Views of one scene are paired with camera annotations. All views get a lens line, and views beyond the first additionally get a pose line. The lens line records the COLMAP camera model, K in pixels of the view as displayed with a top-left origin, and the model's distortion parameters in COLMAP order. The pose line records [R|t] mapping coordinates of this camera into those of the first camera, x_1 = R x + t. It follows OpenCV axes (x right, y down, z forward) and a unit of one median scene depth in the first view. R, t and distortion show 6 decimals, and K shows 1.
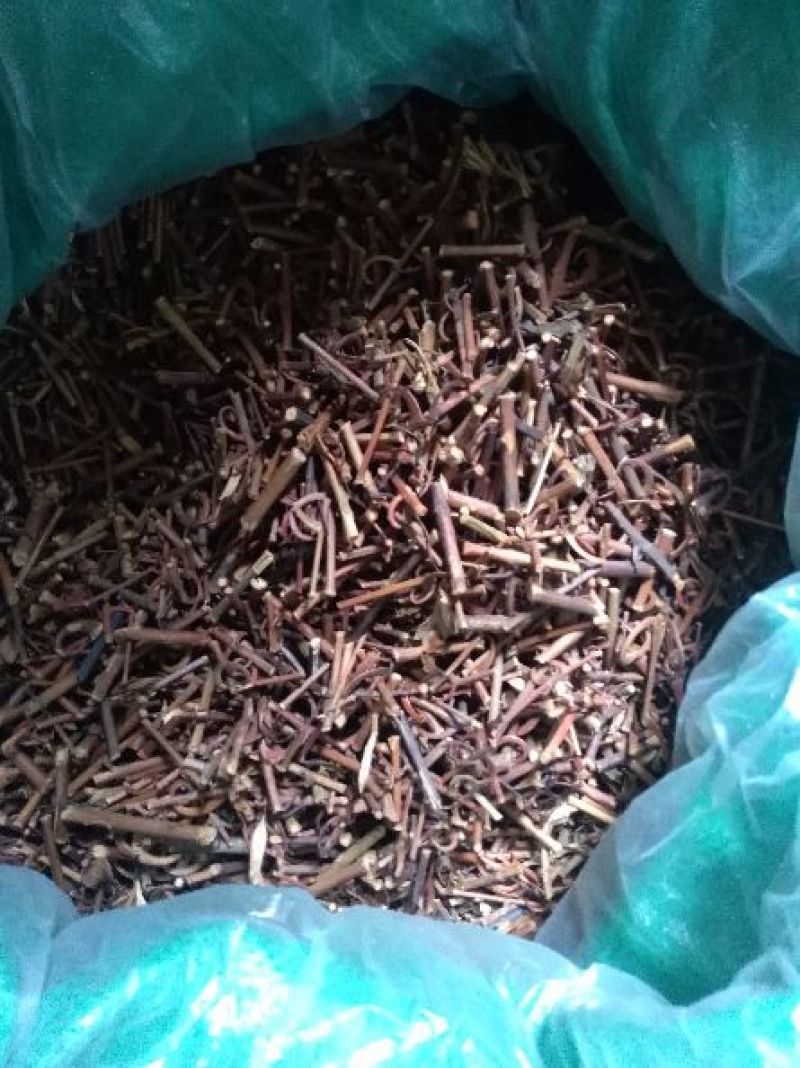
lens RADIAL K [[835.2, 0, 400.0], [0, 835.2, 534.0], [0, 0, 1]] dist [0.074851, -0.174894]
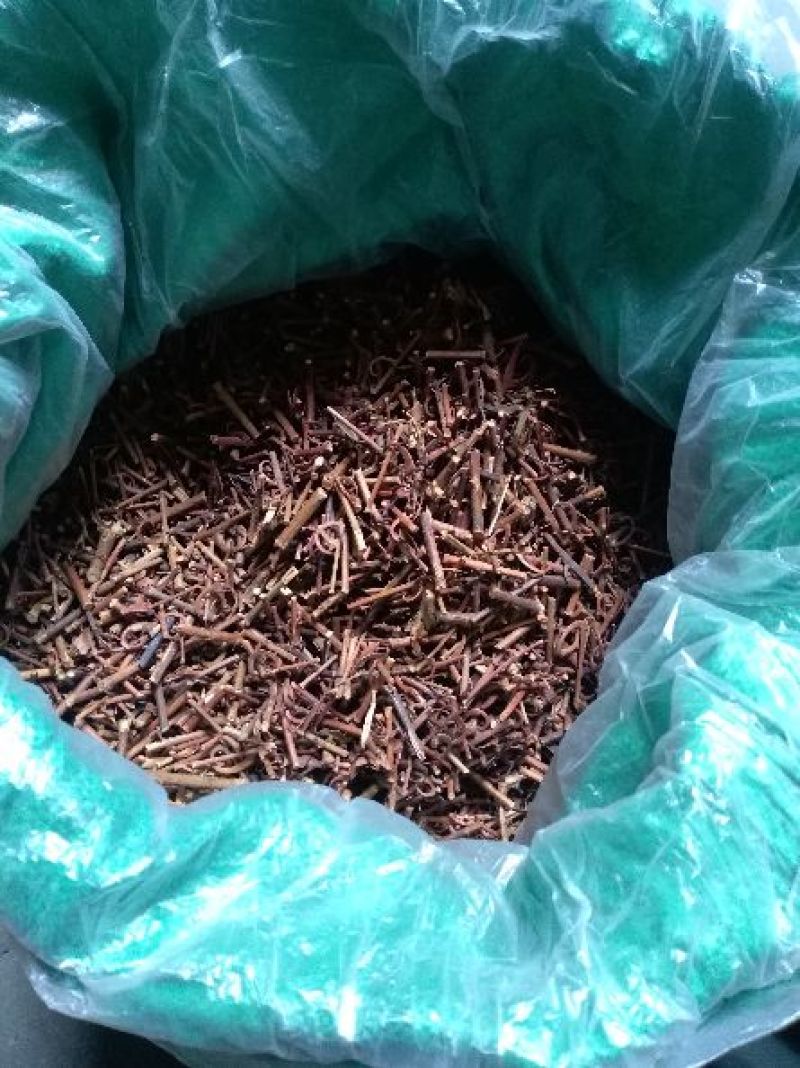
lens RADIAL K [[835.2, 0, 400.0], [0, 835.2, 534.0], [0, 0, 1]] dist [0.074851, -0.174894]
pose [[0.997151, 0.020900, 0.072476, -0.089239], [-0.009183, 0.987336, -0.158376, 0.181449], [-0.074868, 0.157260, 0.984715, -0.331194]]
